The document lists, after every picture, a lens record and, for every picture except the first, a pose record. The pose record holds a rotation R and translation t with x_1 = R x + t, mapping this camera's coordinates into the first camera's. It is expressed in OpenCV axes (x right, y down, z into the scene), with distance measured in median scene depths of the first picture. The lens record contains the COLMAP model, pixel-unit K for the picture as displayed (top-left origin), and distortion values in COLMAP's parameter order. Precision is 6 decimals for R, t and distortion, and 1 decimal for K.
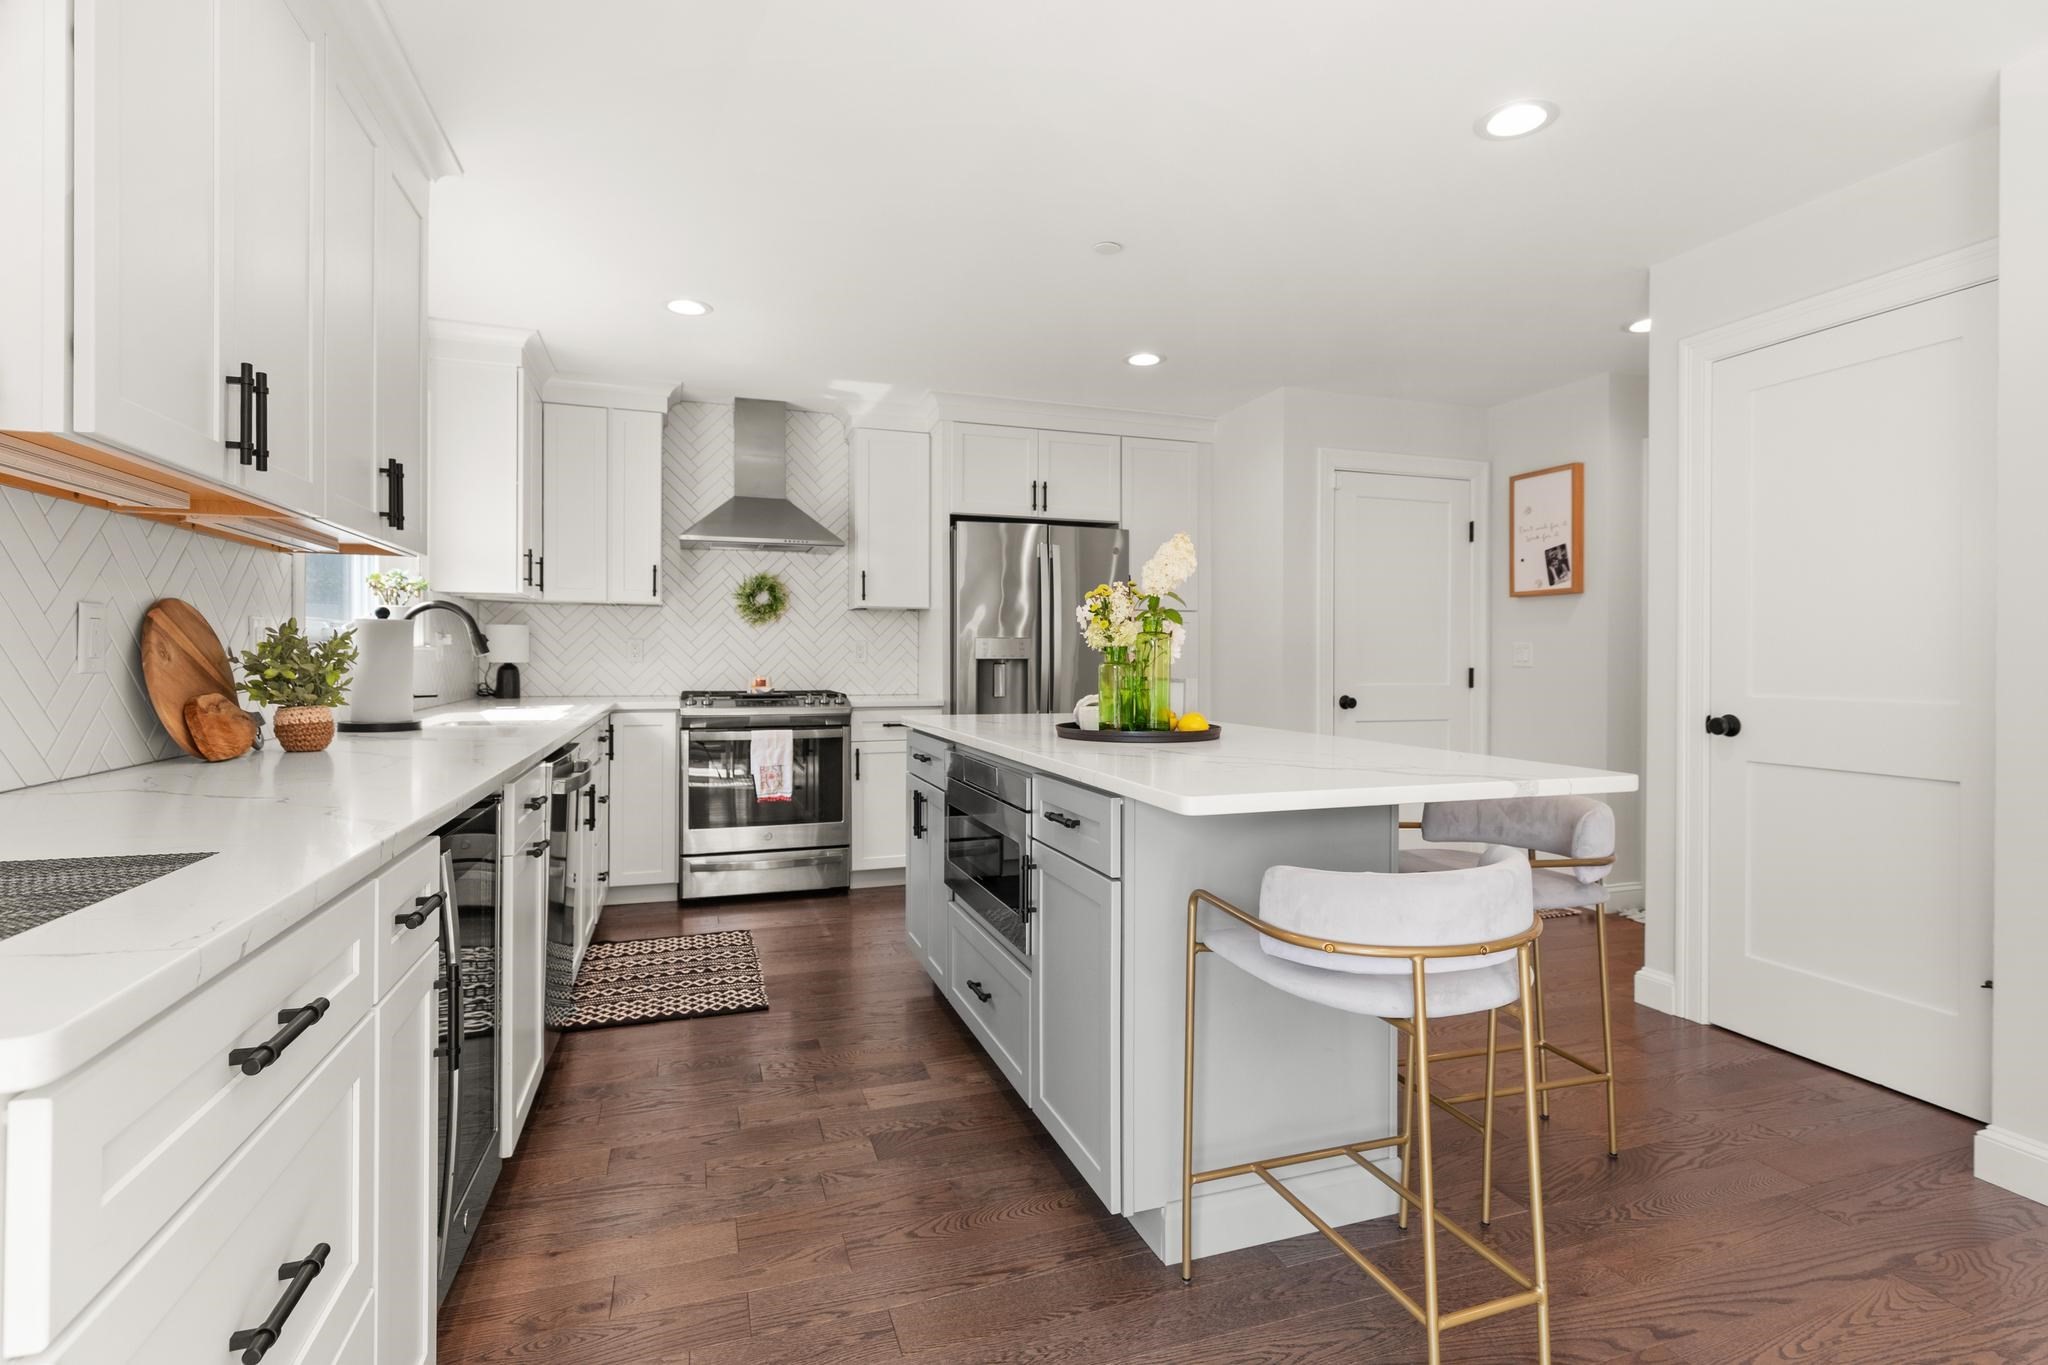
lens RADIAL K [[954.5, 0, 1011.7], [0, 954.5, 659.8], [0, 0, 1]] dist [0.000338, -0.000662]
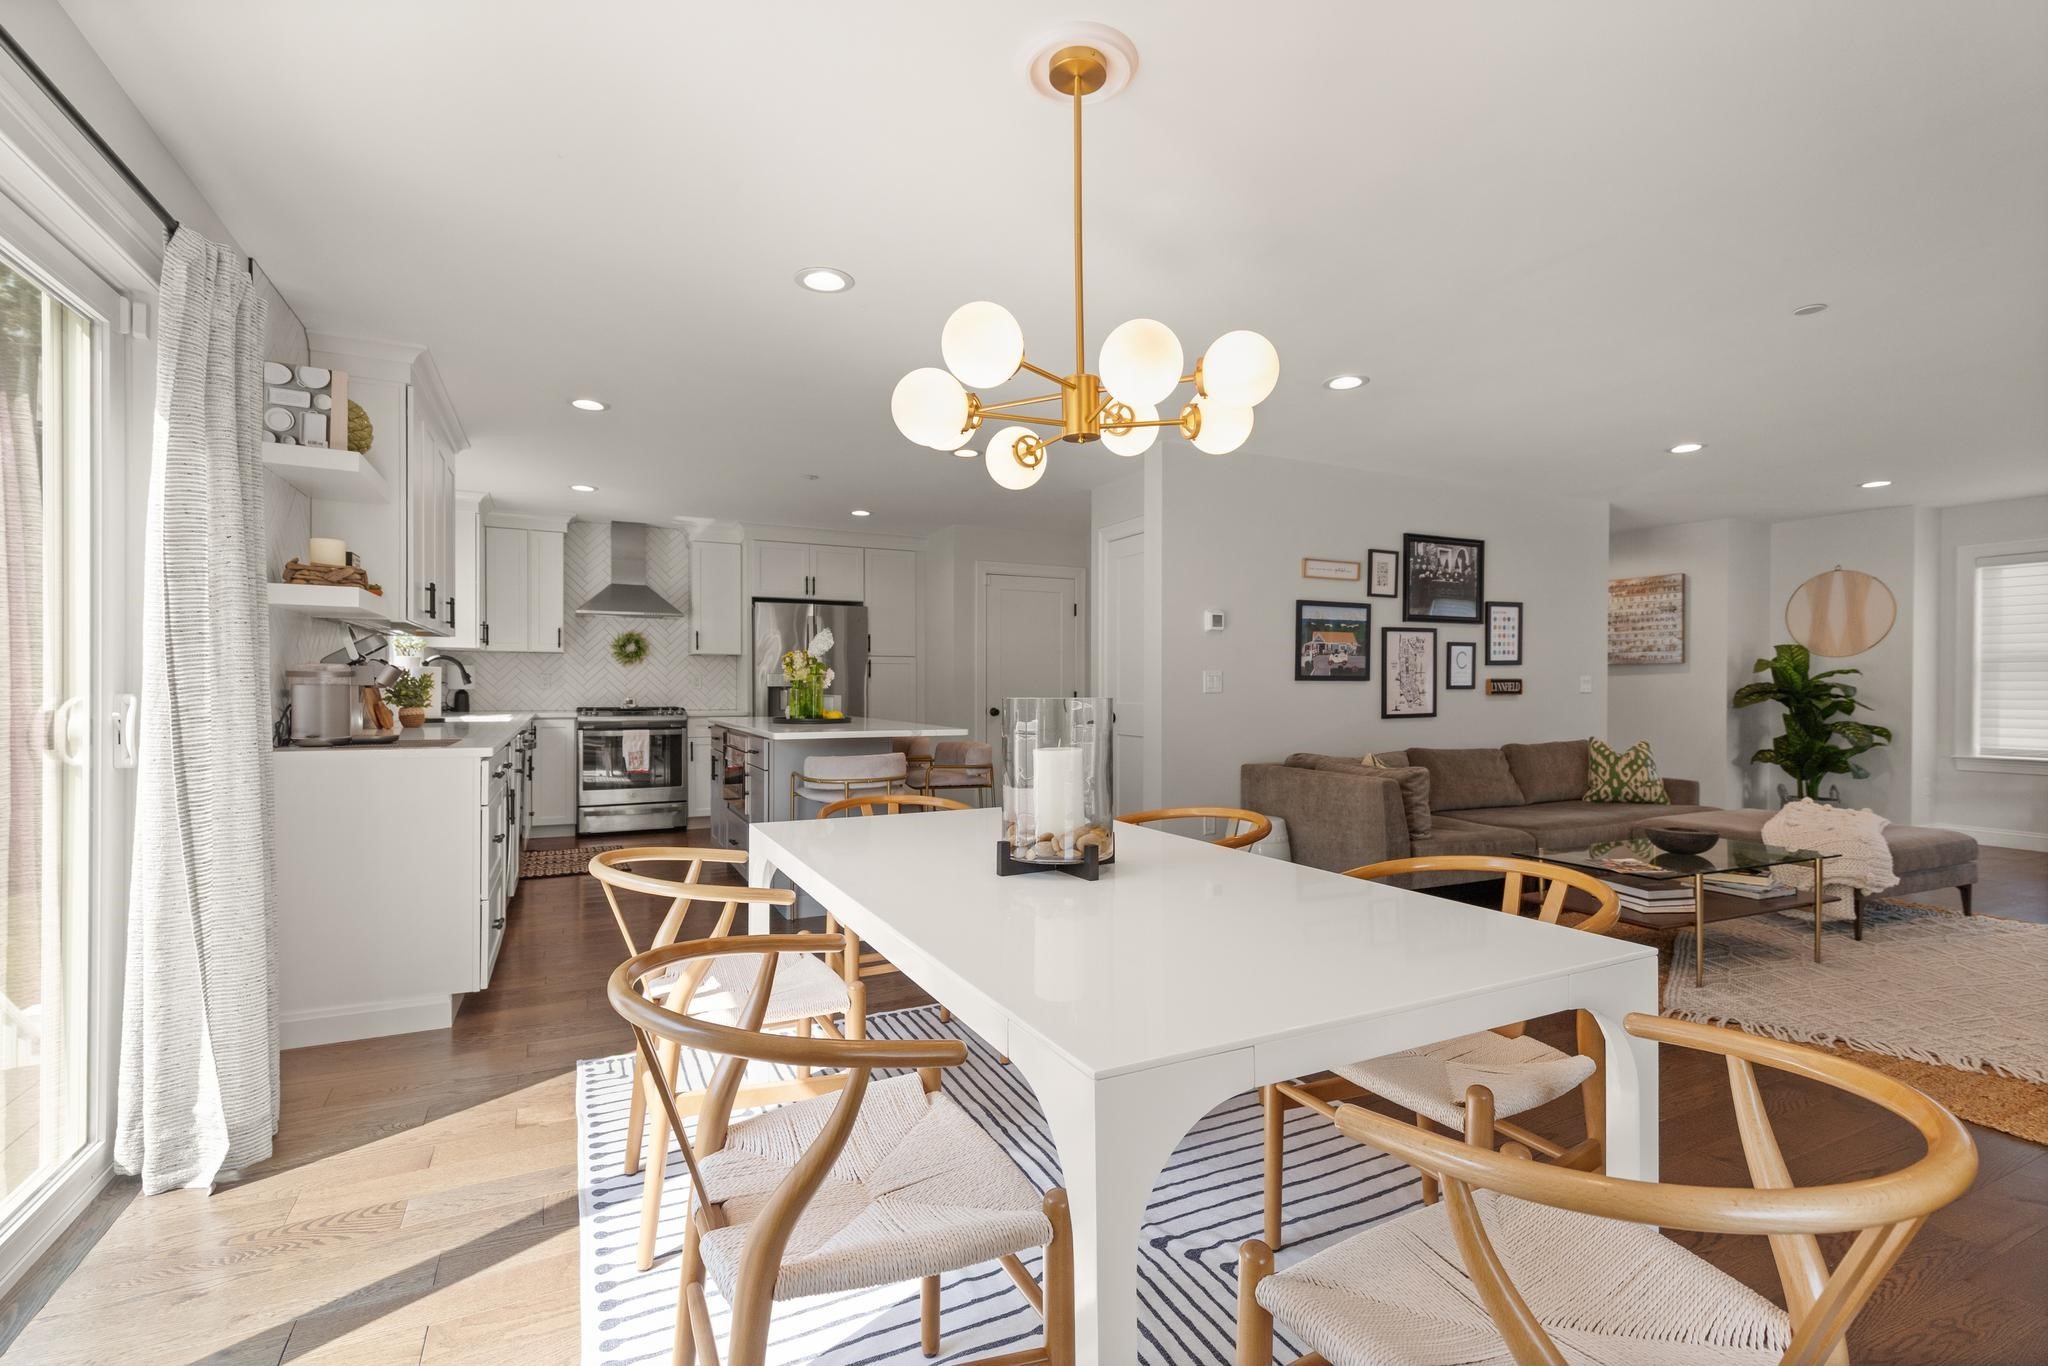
lens RADIAL K [[949.5, 0, 1027.8], [0, 949.5, 689.7], [0, 0, 1]] dist [0.009009, -0.001942]
pose [[0.991494, -0.001089, 0.130148, 0.193950], [0.000873, 0.999998, 0.001716, 0.002077], [-0.130149, -0.001587, 0.991493, -0.674770]]
